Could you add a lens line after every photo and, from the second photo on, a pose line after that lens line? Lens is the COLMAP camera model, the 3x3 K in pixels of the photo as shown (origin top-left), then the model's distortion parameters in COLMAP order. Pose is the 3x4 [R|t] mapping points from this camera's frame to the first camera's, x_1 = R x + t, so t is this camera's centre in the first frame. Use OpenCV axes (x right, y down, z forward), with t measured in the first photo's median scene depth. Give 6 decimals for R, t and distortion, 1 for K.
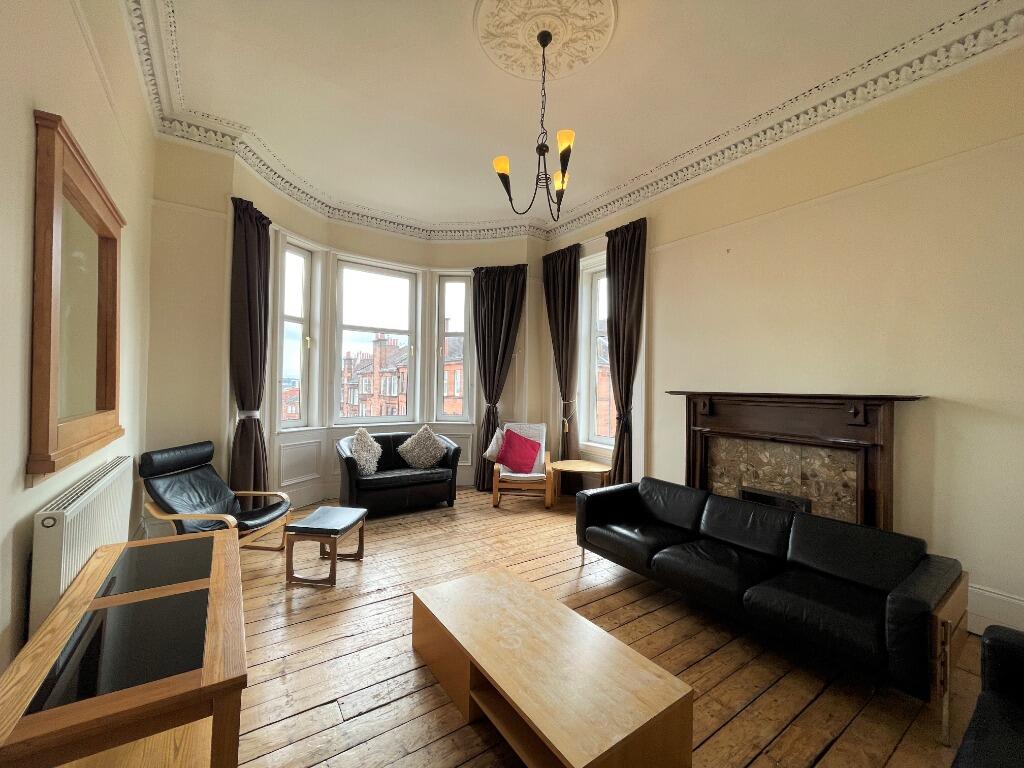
lens RADIAL K [[417.9, 0, 513.6], [0, 417.9, 383.9], [0, 0, 1]] dist [-0.002289, -0.000213]
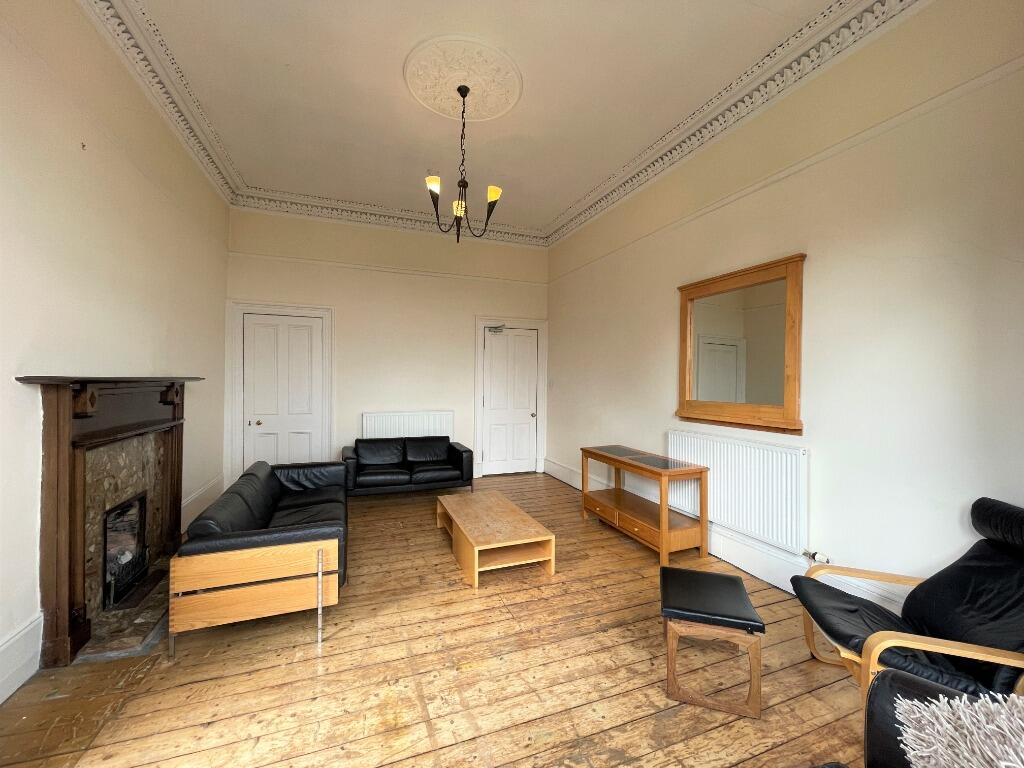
lens RADIAL K [[417.9, 0, 511.4], [0, 417.9, 381.2], [0, 0, 1]] dist [-0.002289, -0.000213]
pose [[-0.971337, -0.029237, 0.235901, -0.250932], [-0.030989, 0.999513, -0.003719, 0.009340], [-0.235678, -0.010923, -0.971770, 1.440447]]
